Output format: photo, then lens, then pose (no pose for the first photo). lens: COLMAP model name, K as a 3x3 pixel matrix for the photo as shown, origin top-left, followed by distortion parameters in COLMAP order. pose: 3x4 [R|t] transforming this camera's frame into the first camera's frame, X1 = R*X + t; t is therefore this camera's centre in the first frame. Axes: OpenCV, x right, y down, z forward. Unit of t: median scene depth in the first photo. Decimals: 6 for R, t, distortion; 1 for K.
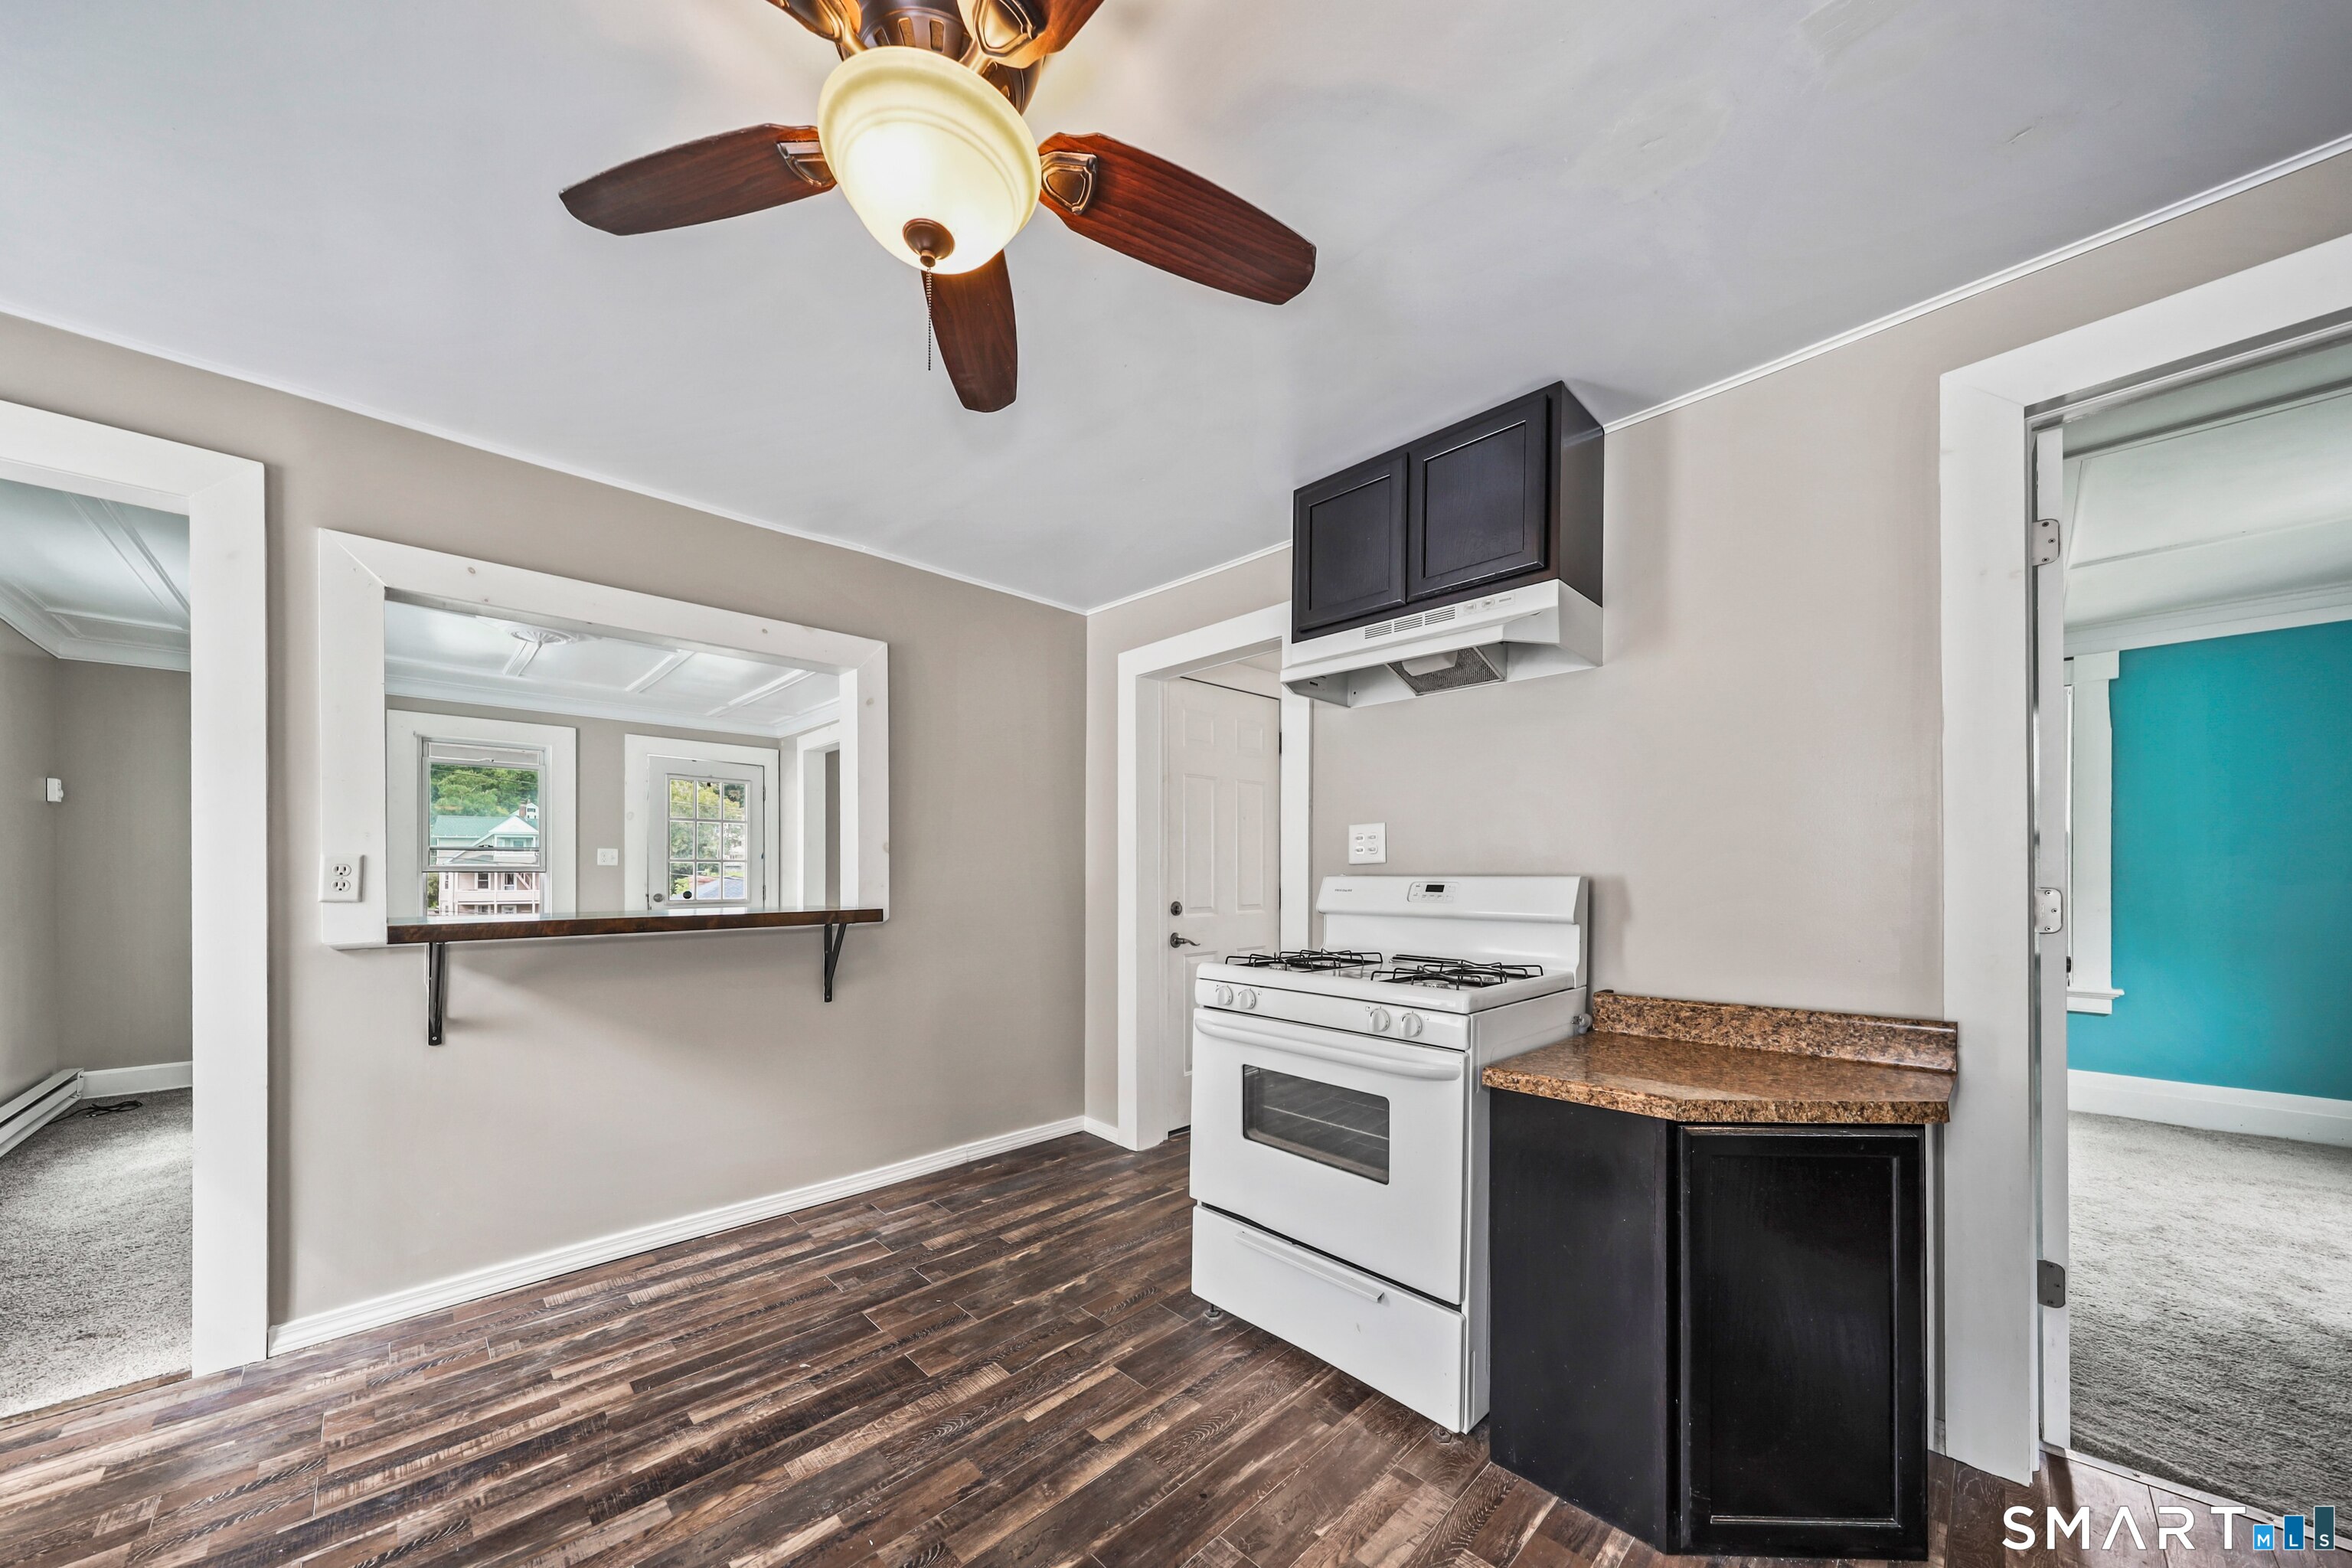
lens RADIAL K [[807.3, 0, 1138.9], [0, 807.3, 876.0], [0, 0, 1]] dist [-0.000632, -0.000012]
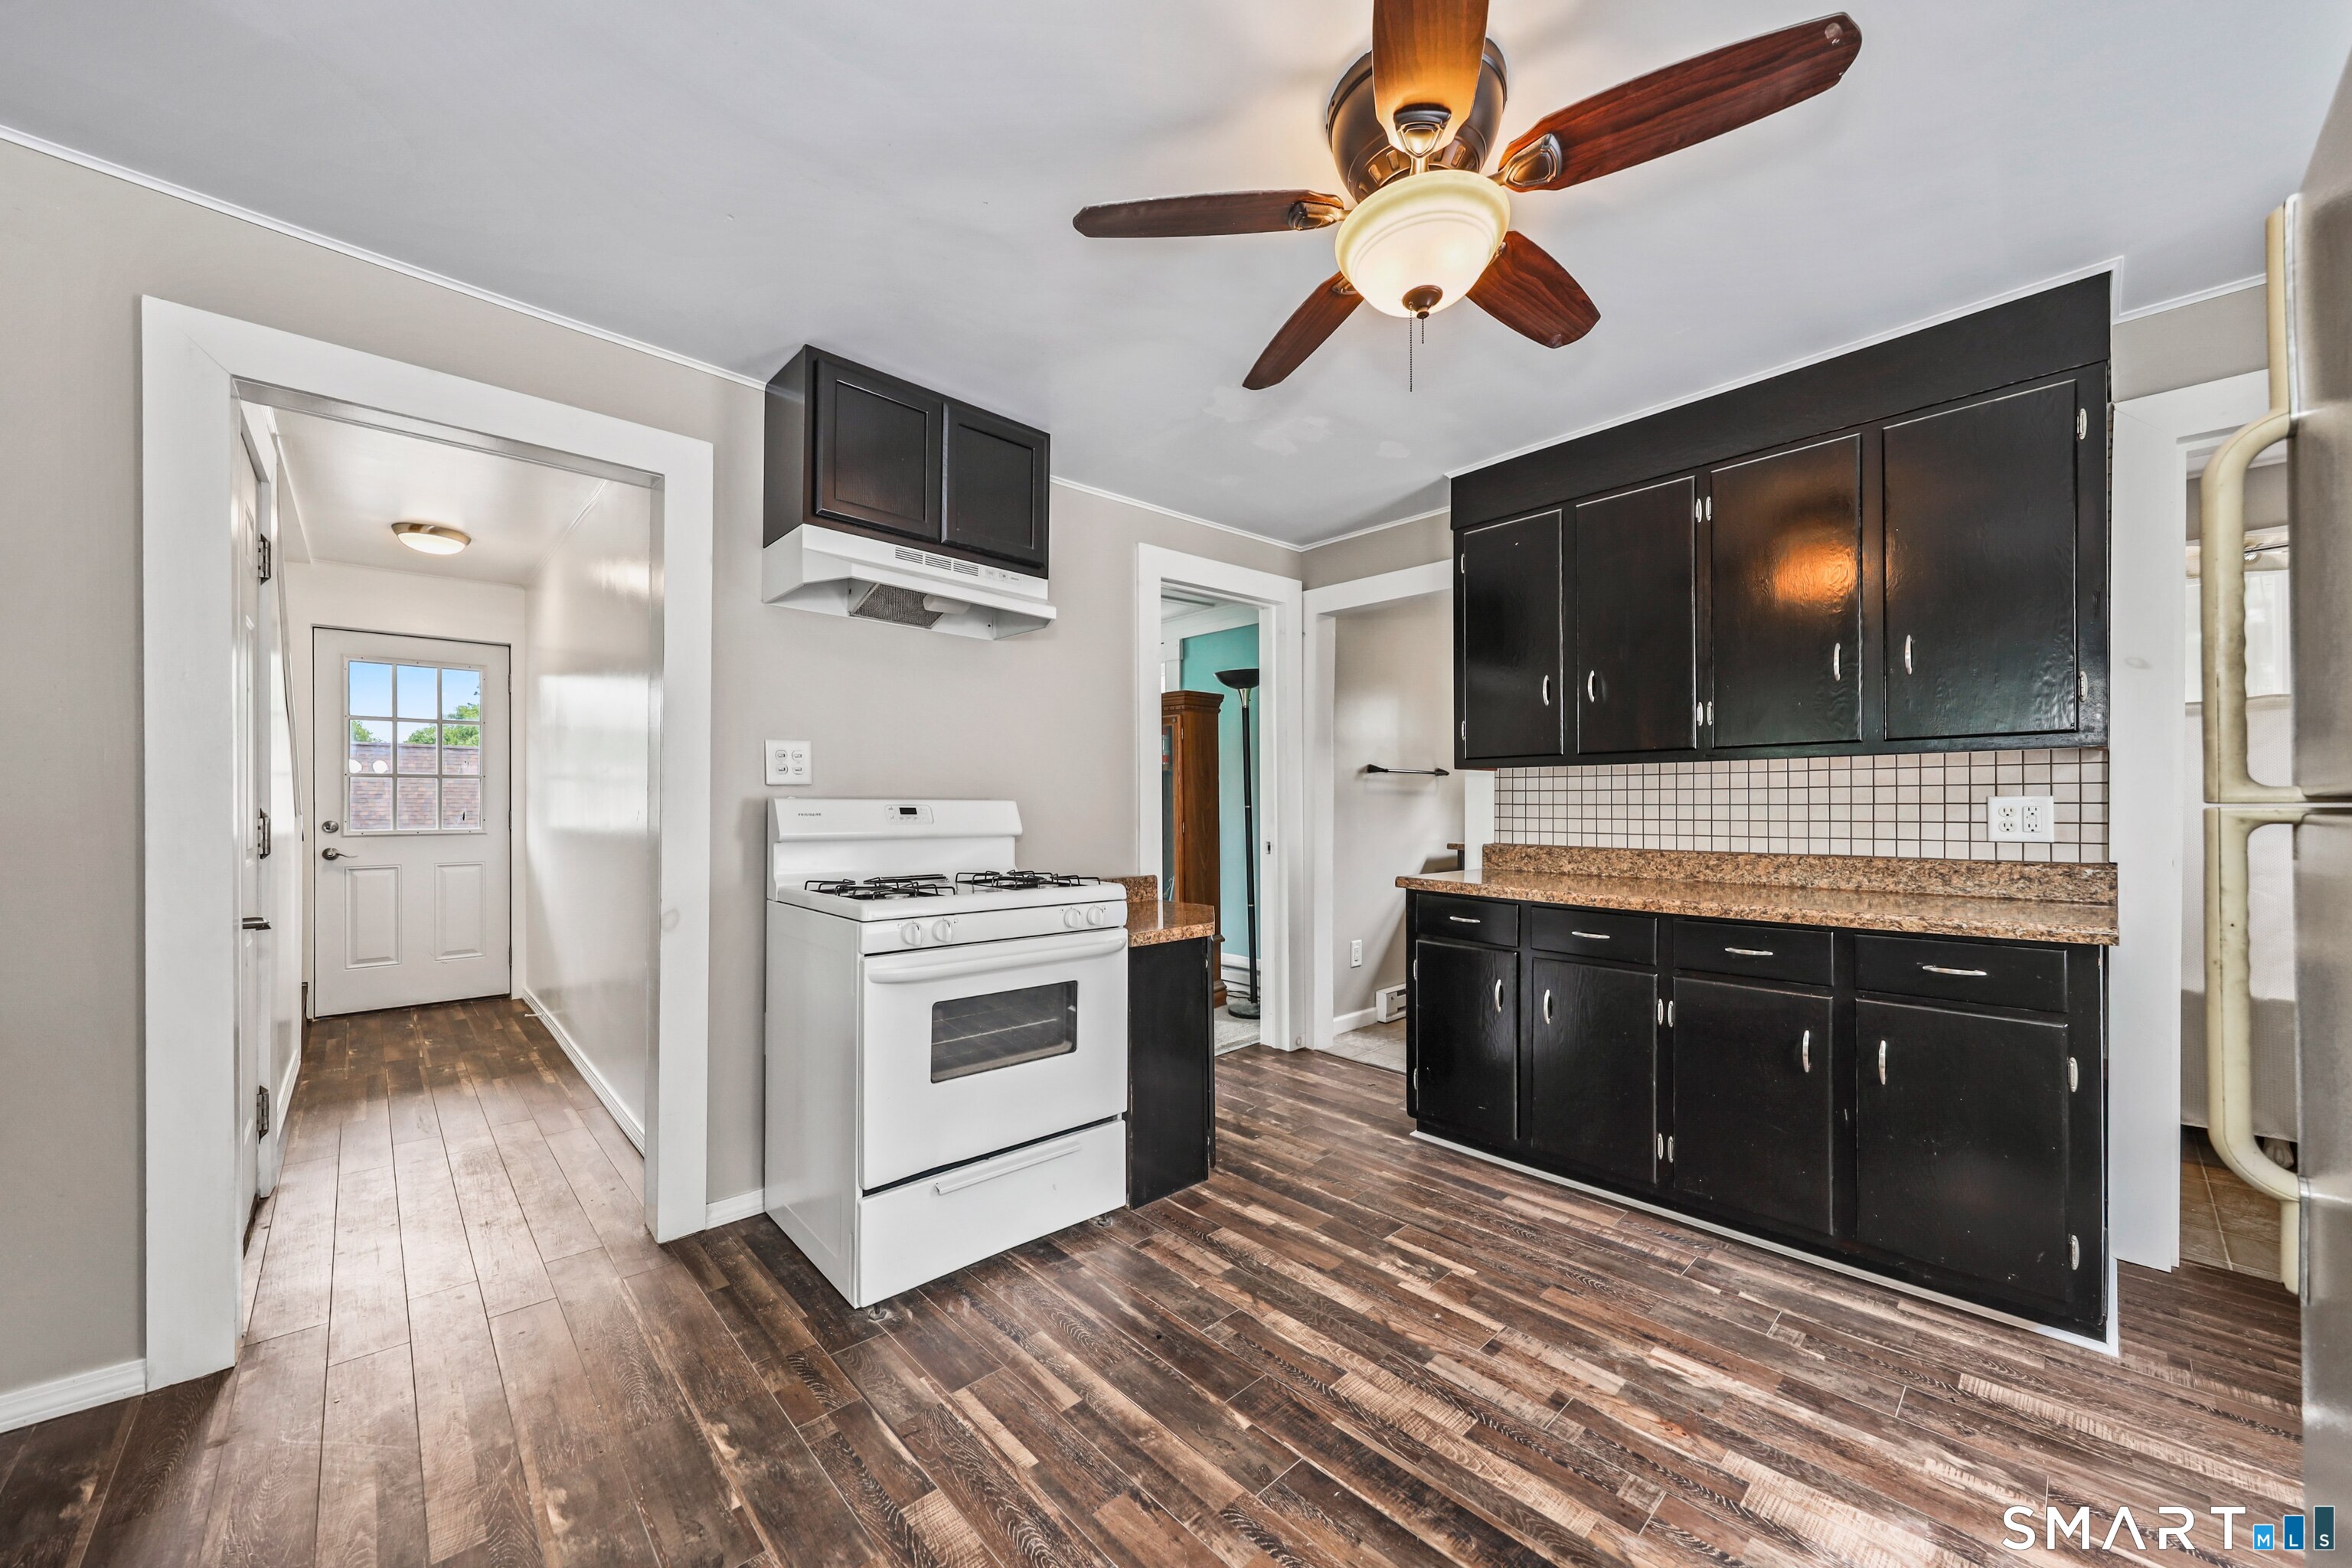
lens RADIAL K [[882.7, 0, 1157.6], [0, 882.7, 799.8], [0, 0, 1]] dist [0.007036, 0.000055]
pose [[0.004148, 0.008549, 0.999955, -0.891293], [-0.004317, 0.999954, -0.008532, 0.010373], [-0.999982, -0.004282, 0.004185, 0.751189]]
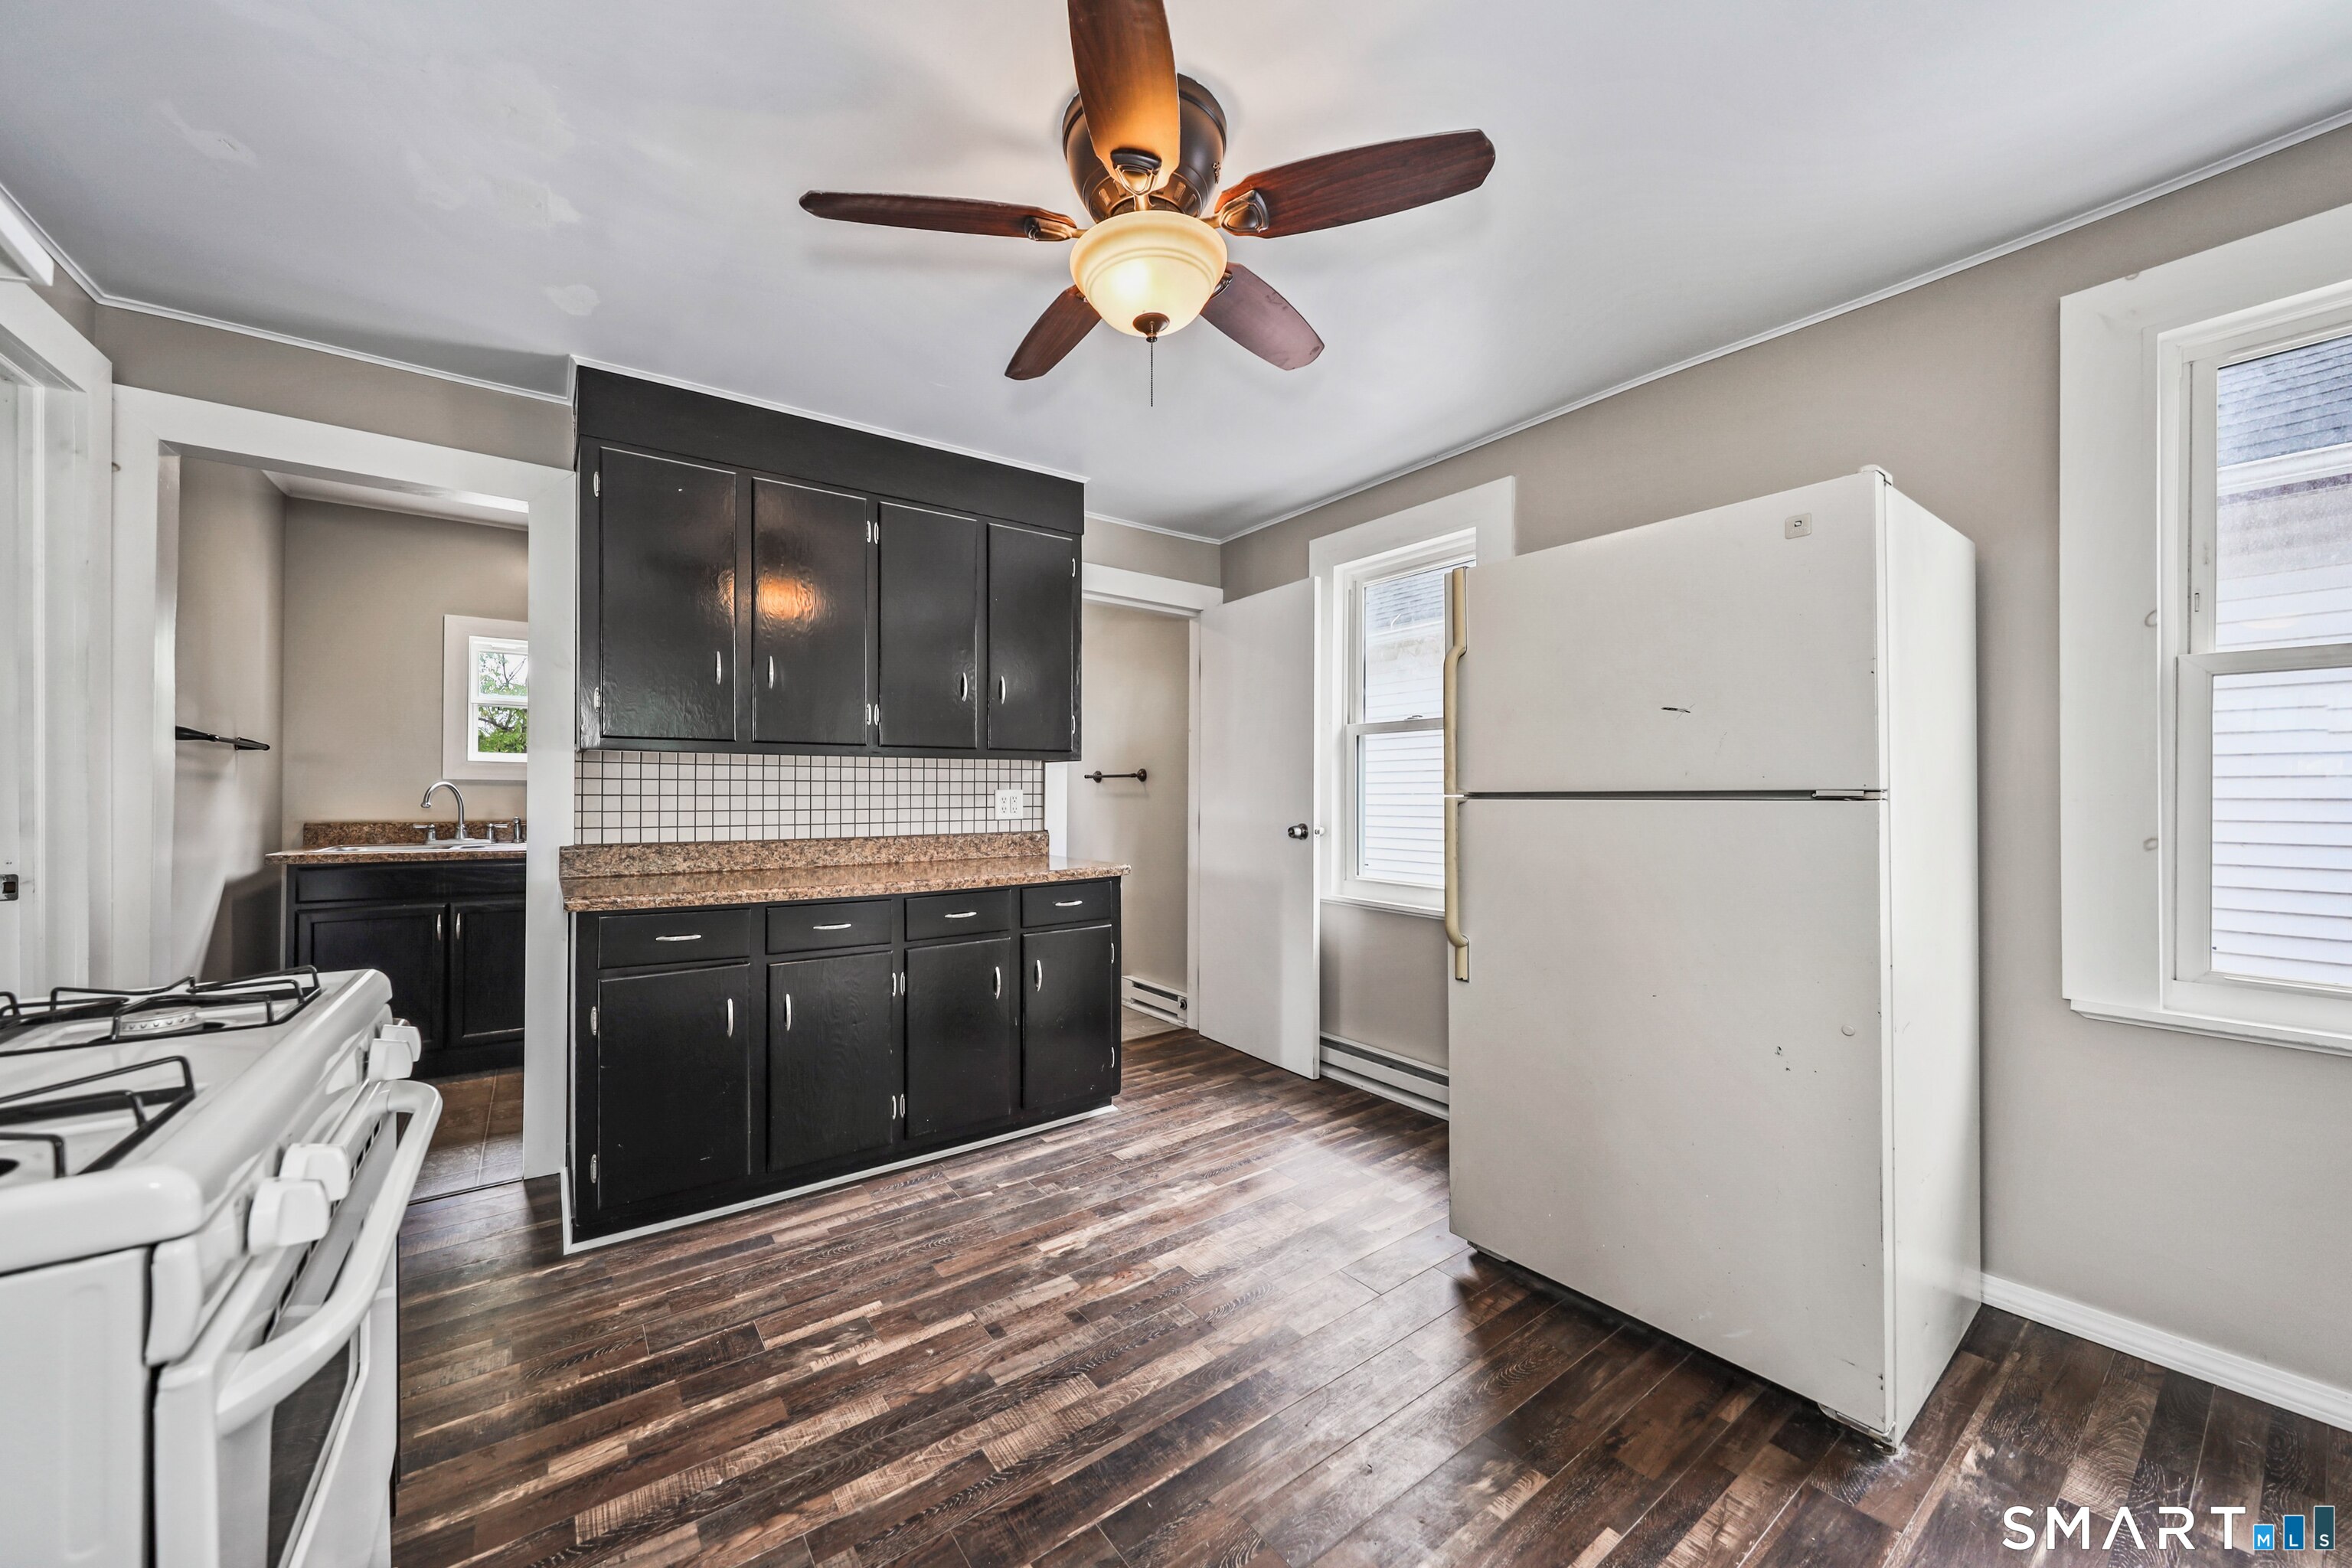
lens RADIAL K [[863.2, 0, 1176.0], [0, 863.2, 784.0], [0, 0, 1]] dist [0.006496, -0.000040]
pose [[-0.994988, 0.005362, 0.099851, -0.244565], [0.003531, 0.999823, -0.018505, 0.012351], [-0.099933, -0.018060, -0.994830, 1.304984]]
